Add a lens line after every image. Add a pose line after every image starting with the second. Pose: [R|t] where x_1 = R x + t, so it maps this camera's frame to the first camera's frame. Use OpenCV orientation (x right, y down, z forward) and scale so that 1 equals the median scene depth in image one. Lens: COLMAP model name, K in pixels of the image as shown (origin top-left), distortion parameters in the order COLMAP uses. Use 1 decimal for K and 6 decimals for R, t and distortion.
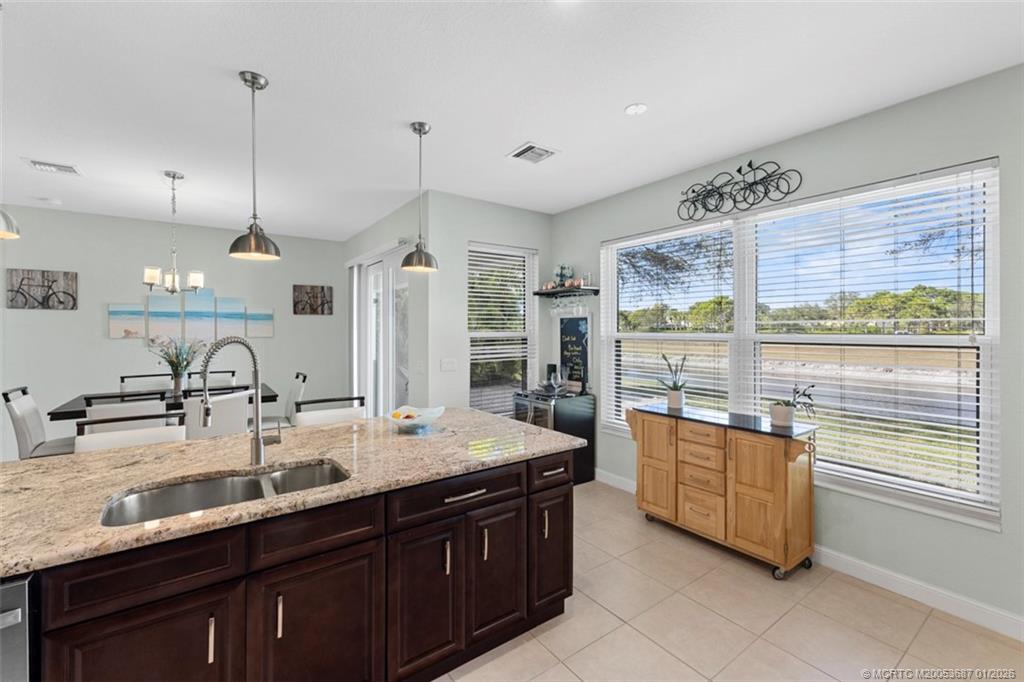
lens RADIAL K [[431.4, 0, 510.3], [0, 431.4, 328.3], [0, 0, 1]] dist [-0.006305, 0.001471]
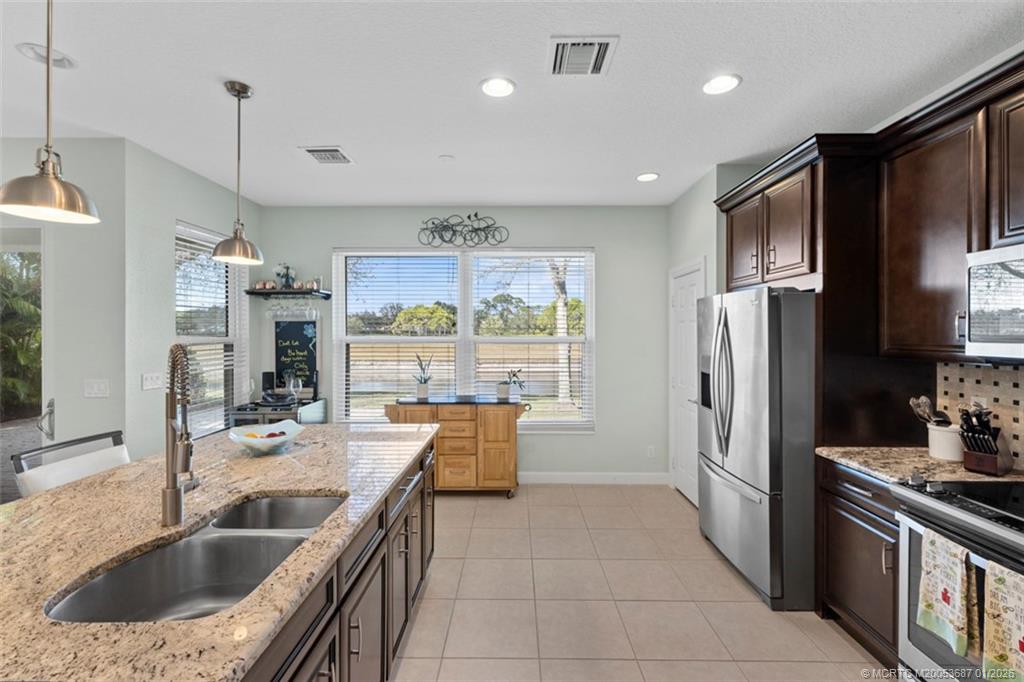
lens RADIAL K [[431.4, 0, 514.3], [0, 431.4, 331.6], [0, 0, 1]] dist [-0.006305, 0.001471]
pose [[0.588485, 0.003420, 0.808501, -0.380897], [-0.001575, 0.999994, -0.003084, 0.000490], [-0.808506, 0.000542, 0.588487, 0.060309]]
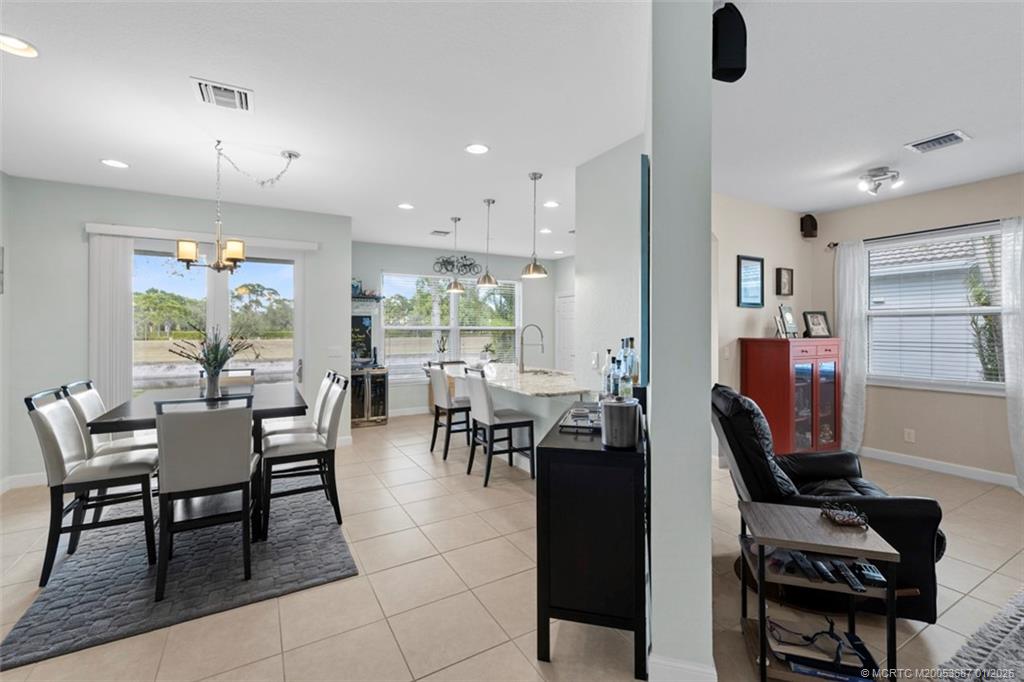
lens RADIAL K [[431.4, 0, 508.7], [0, 431.4, 336.7], [0, 0, 1]] dist [-0.006305, 0.001471]
pose [[0.105381, -0.014662, 0.994324, -1.419713], [-0.004932, 0.999871, 0.015267, 0.024889], [-0.994420, -0.006512, 0.105295, 0.378741]]
